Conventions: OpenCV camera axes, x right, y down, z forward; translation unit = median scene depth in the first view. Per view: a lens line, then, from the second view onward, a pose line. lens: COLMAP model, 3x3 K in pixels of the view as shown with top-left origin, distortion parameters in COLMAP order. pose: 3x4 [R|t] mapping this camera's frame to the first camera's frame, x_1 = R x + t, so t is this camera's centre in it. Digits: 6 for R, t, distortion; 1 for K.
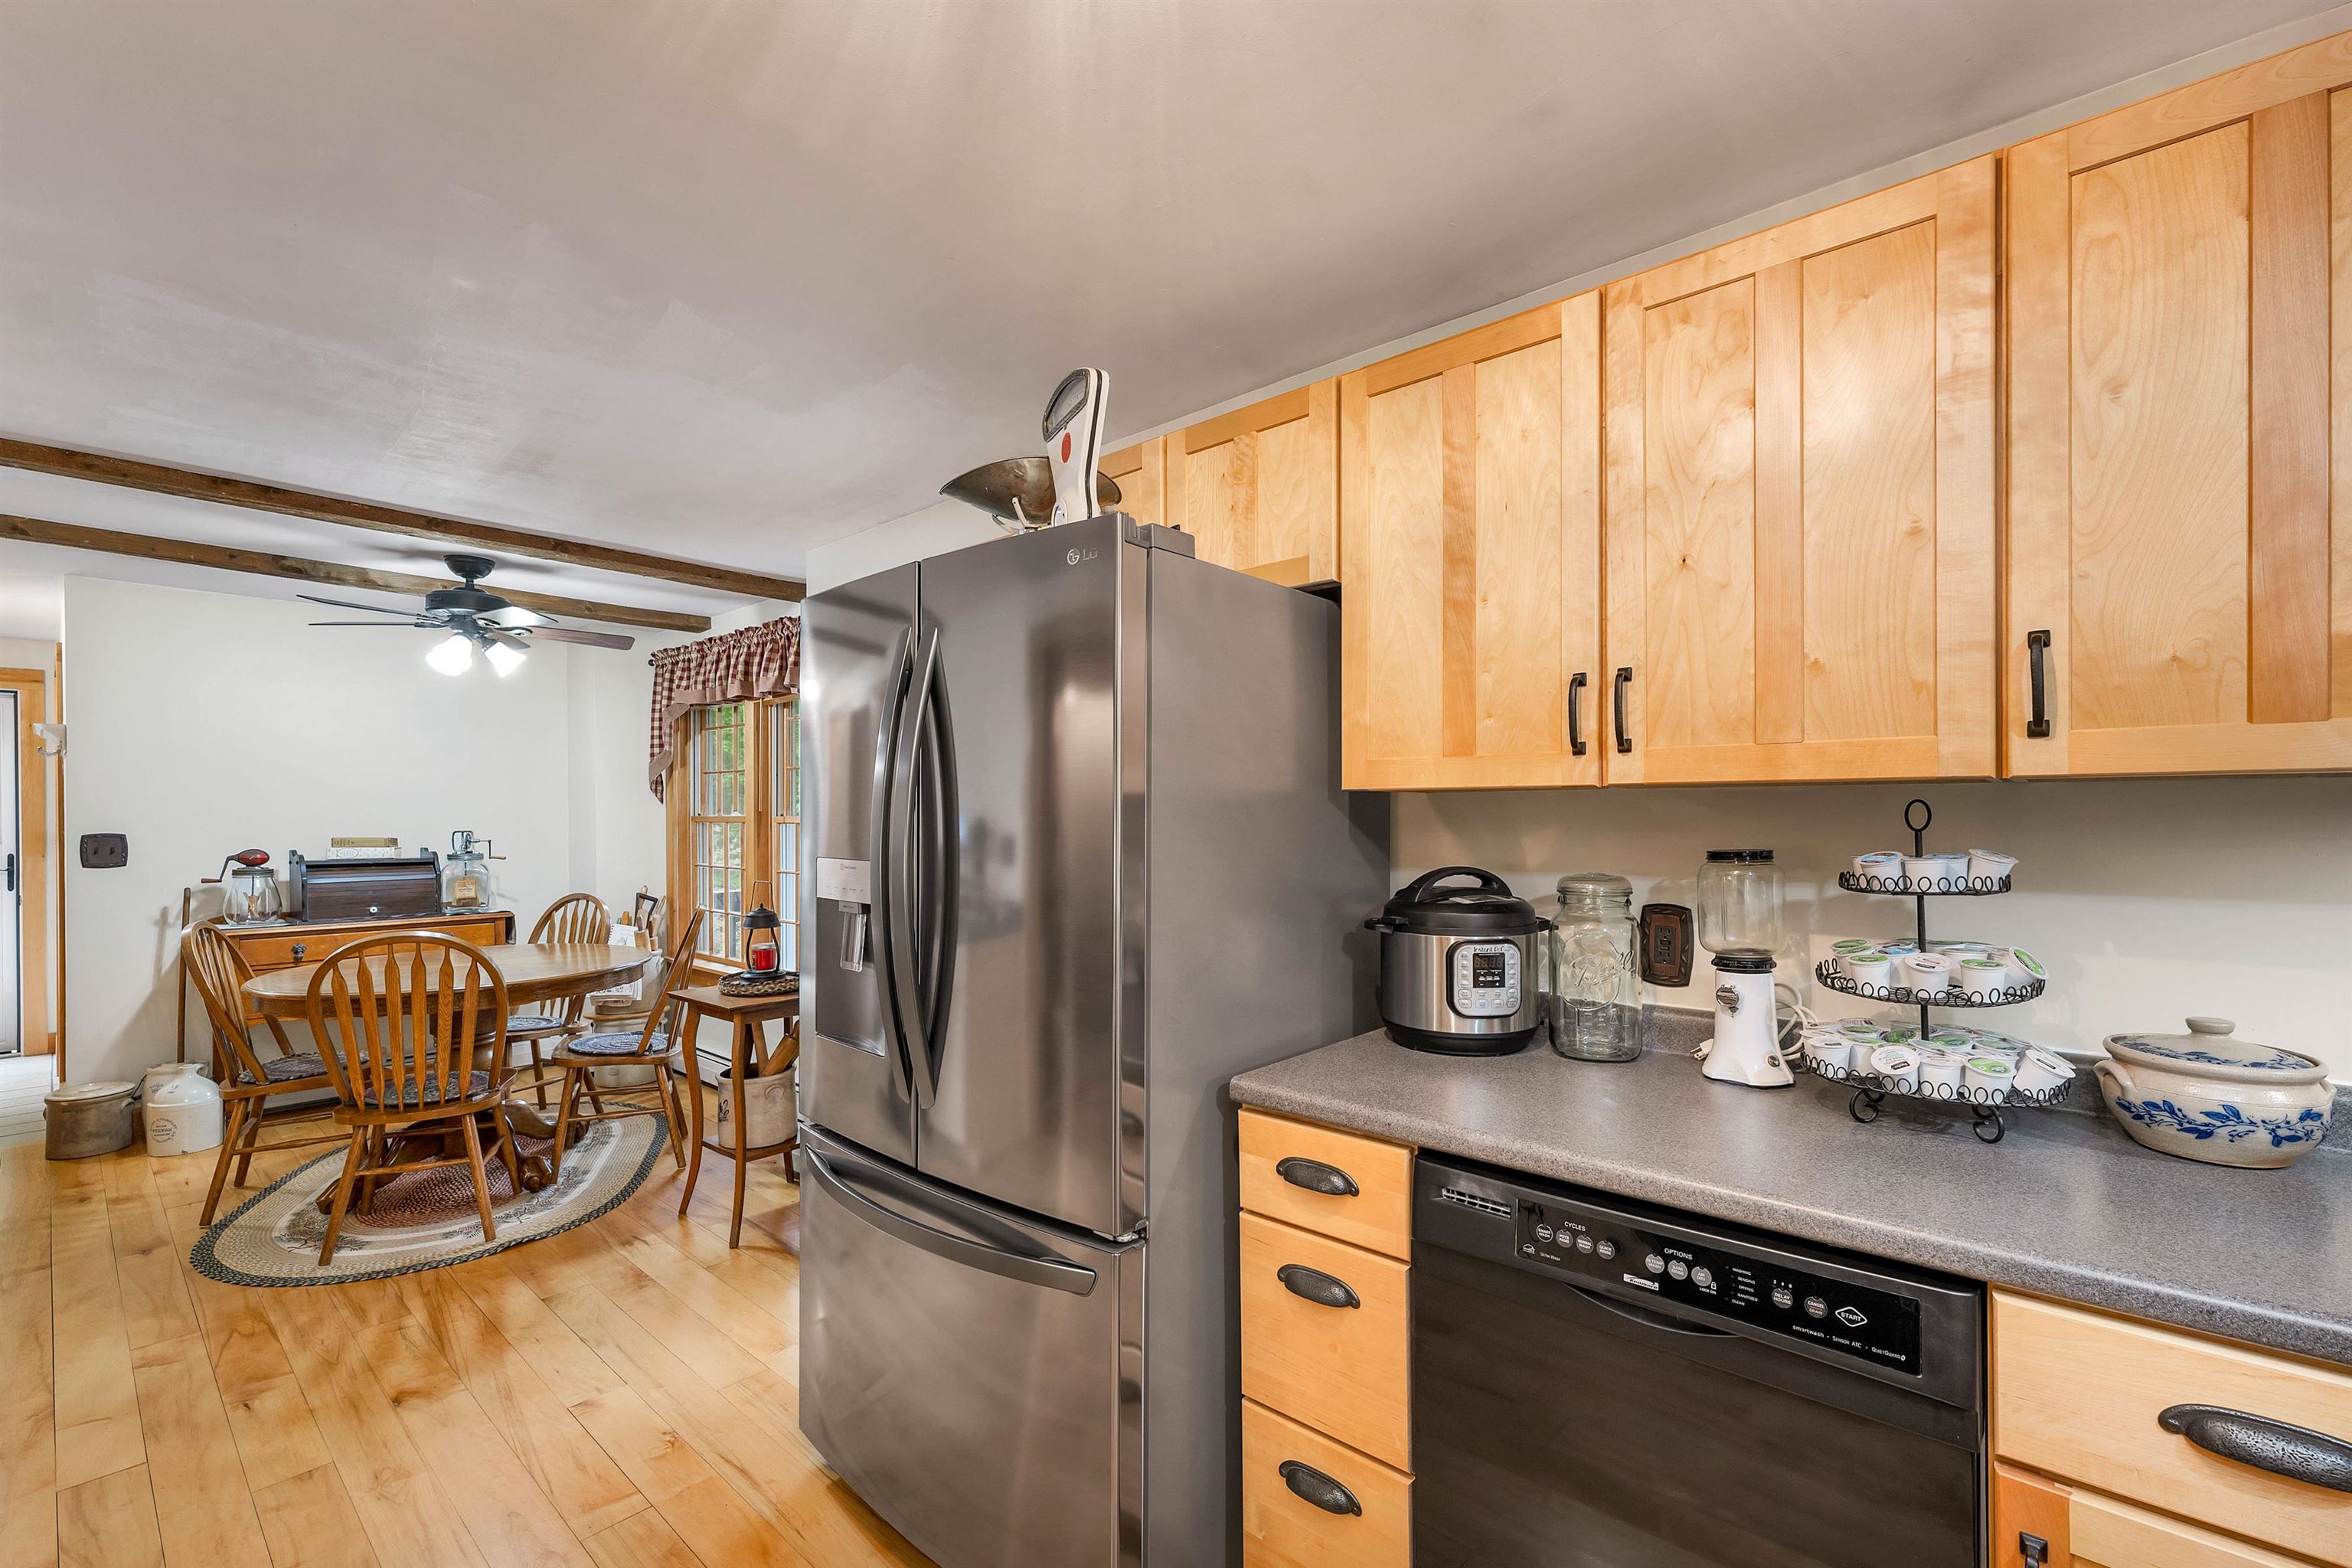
lens RADIAL K [[991.4, 0, 1186.6], [0, 991.4, 815.4], [0, 0, 1]] dist [-0.000893, -0.000577]
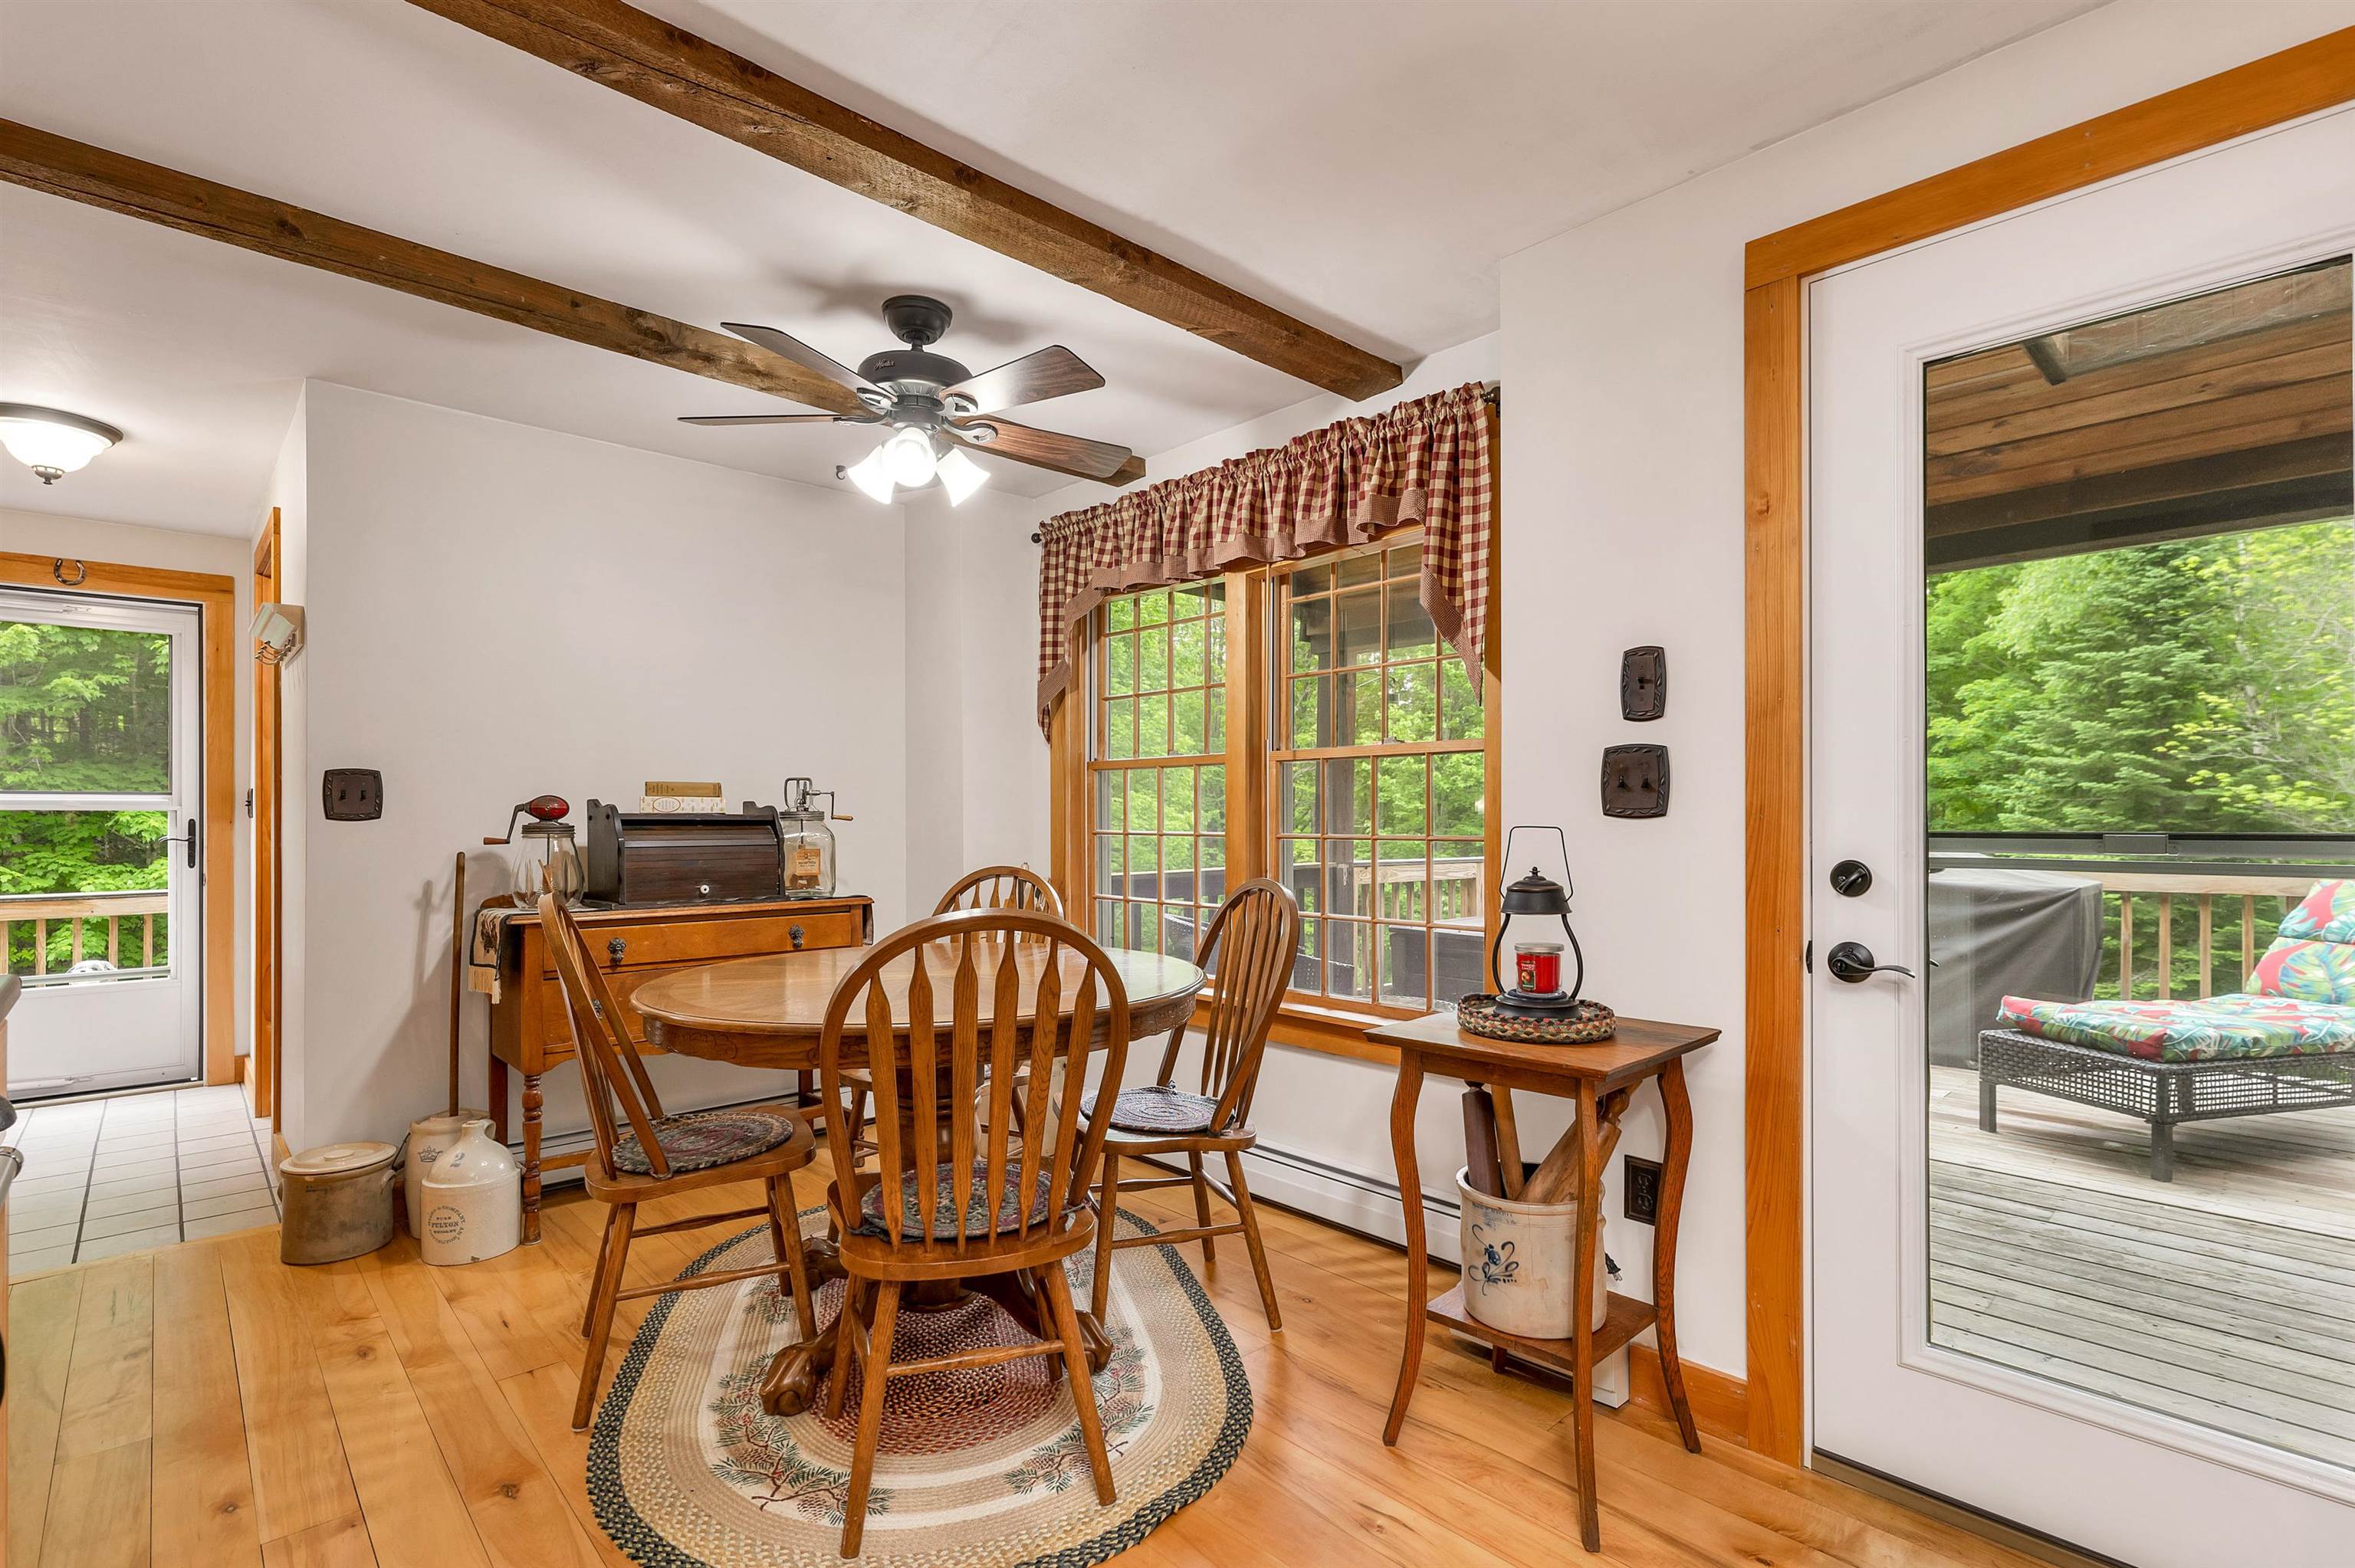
lens RADIAL K [[1106.4, 0, 1173.2], [0, 1106.4, 808.5], [0, 0, 1]] dist [-0.000289, -0.000441]
pose [[0.993725, -0.001218, -0.111845, -0.455261], [0.000112, 0.999951, -0.009889, 0.052021], [0.111852, 0.009815, 0.993676, 0.316350]]
